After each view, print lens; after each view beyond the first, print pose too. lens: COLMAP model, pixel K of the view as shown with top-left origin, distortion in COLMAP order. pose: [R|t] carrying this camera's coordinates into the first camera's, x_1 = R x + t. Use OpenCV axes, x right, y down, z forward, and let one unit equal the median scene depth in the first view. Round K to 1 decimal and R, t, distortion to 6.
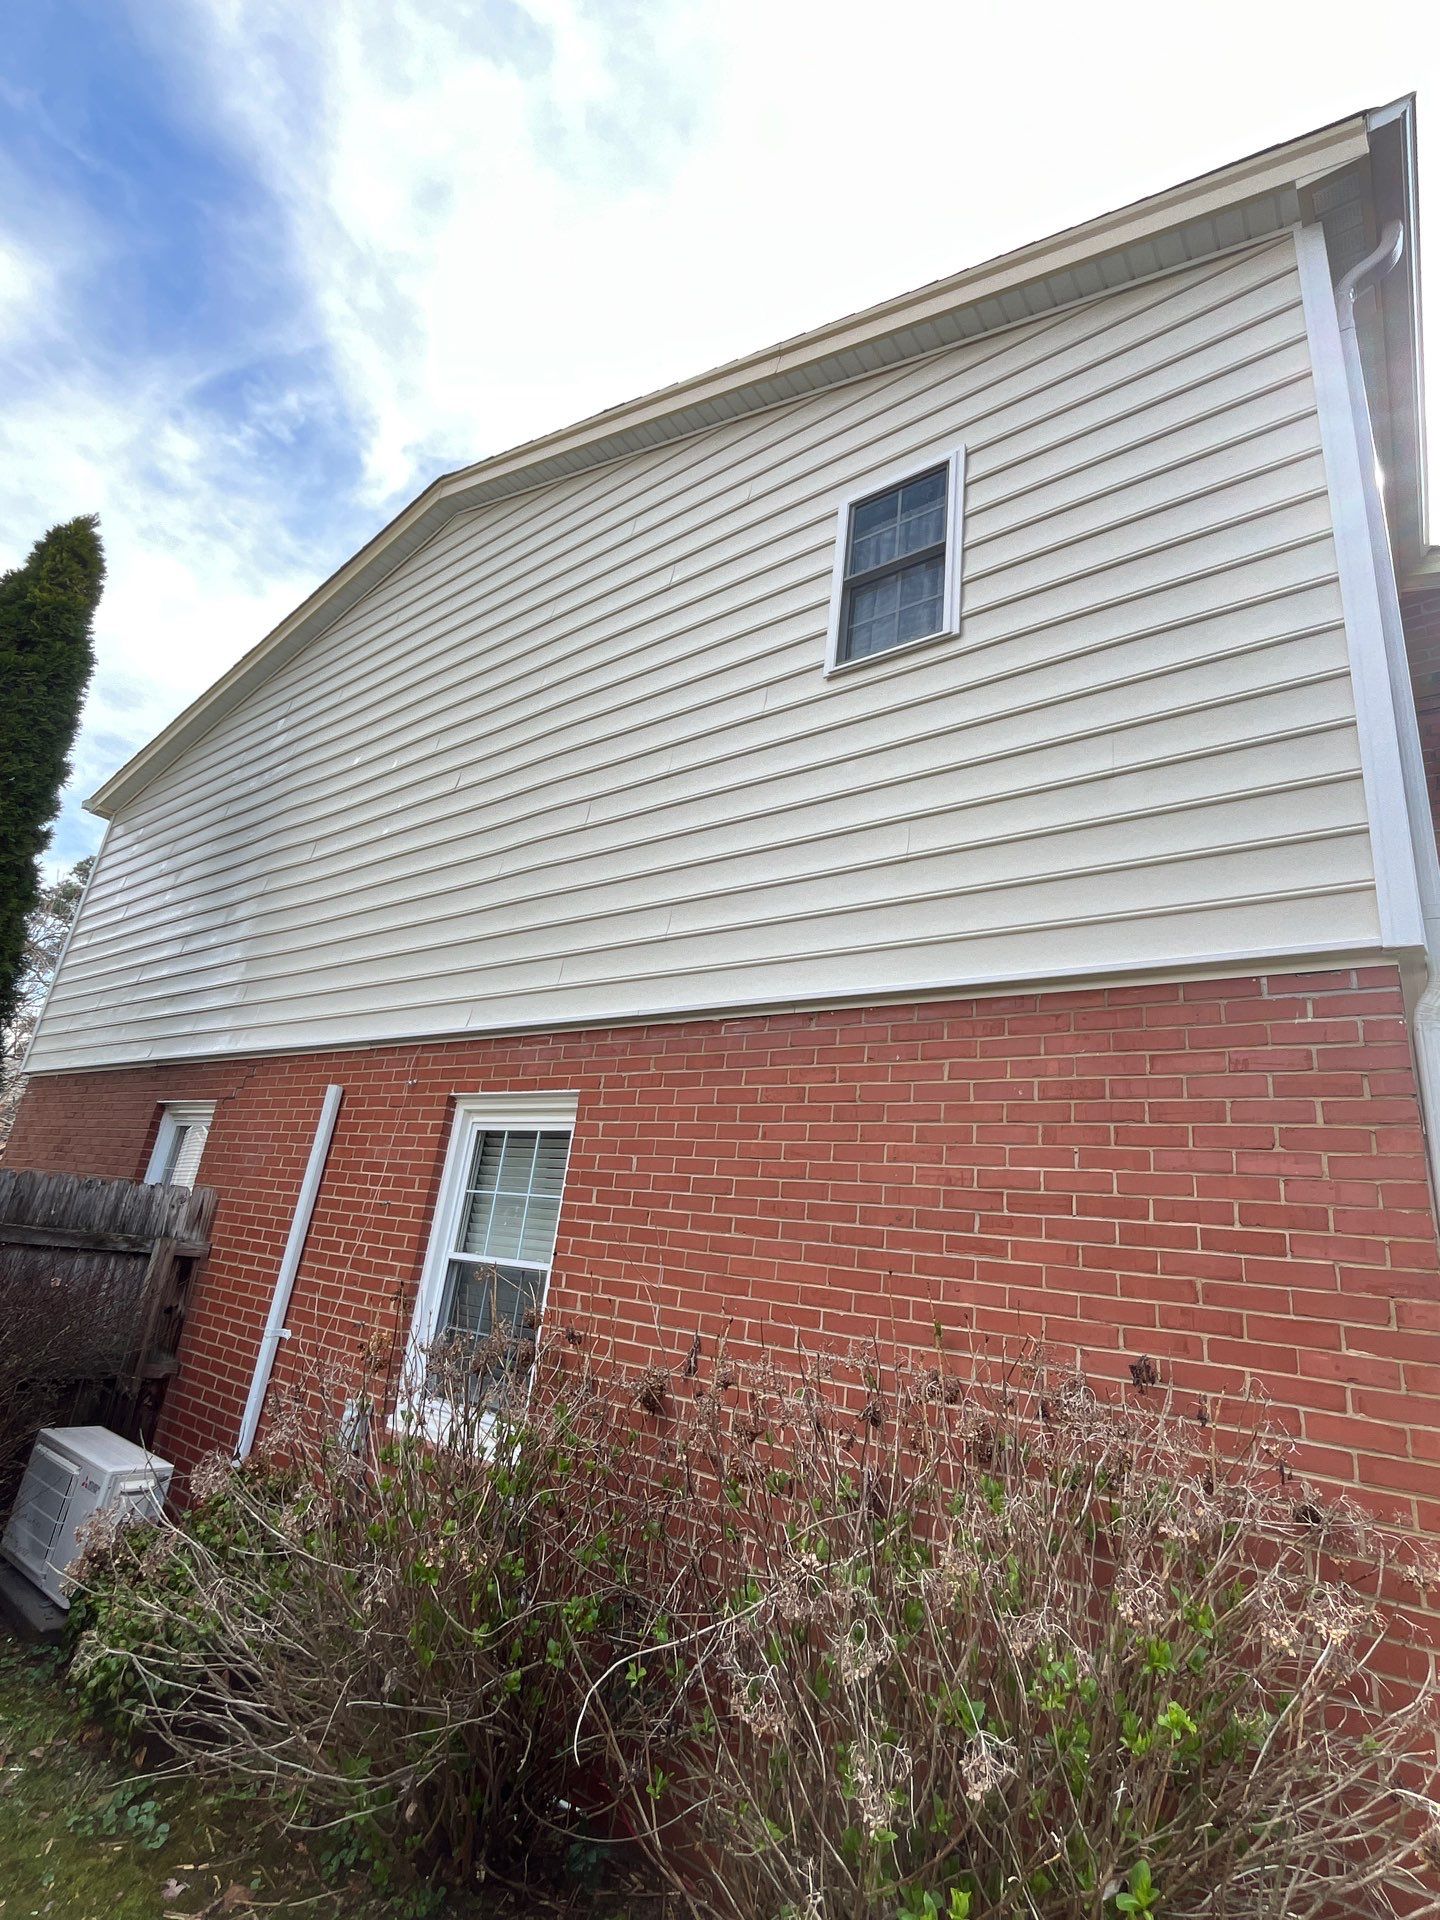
lens RADIAL K [[858.9, 0, 722.4], [0, 858.9, 966.9], [0, 0, 1]] dist [-0.001677, -0.000572]
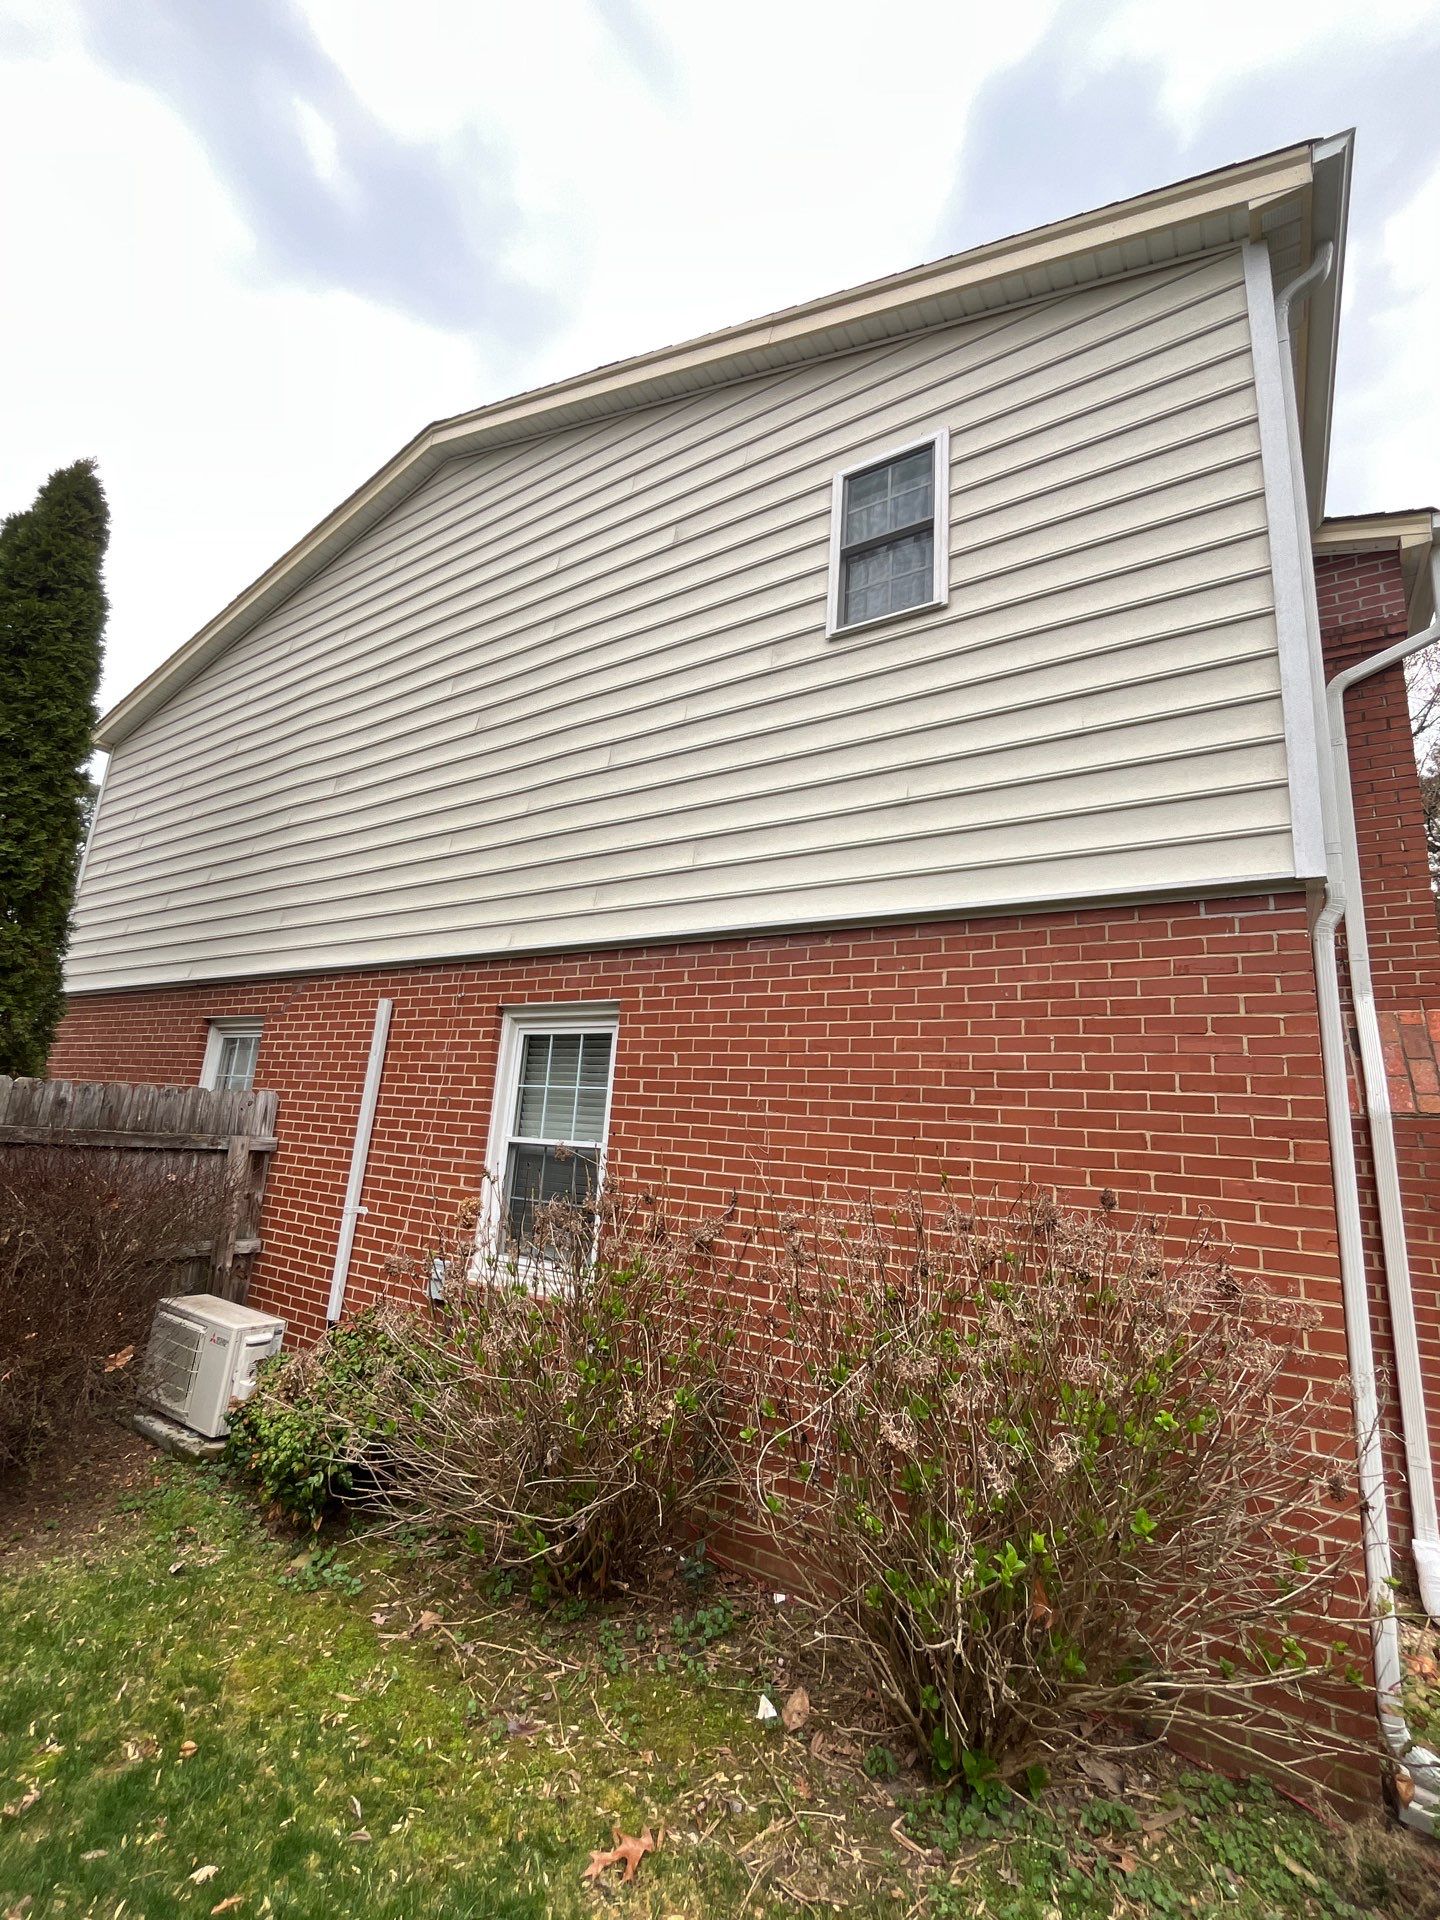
lens RADIAL K [[775.4, 0, 720.0], [0, 775.4, 955.7], [0, 0, 1]] dist [-0.002014, -0.000687]
pose [[0.997052, -0.028549, 0.071215, -0.103122], [0.020759, 0.993953, 0.107825, -0.027866], [-0.073863, -0.106029, 0.991616, -0.060534]]
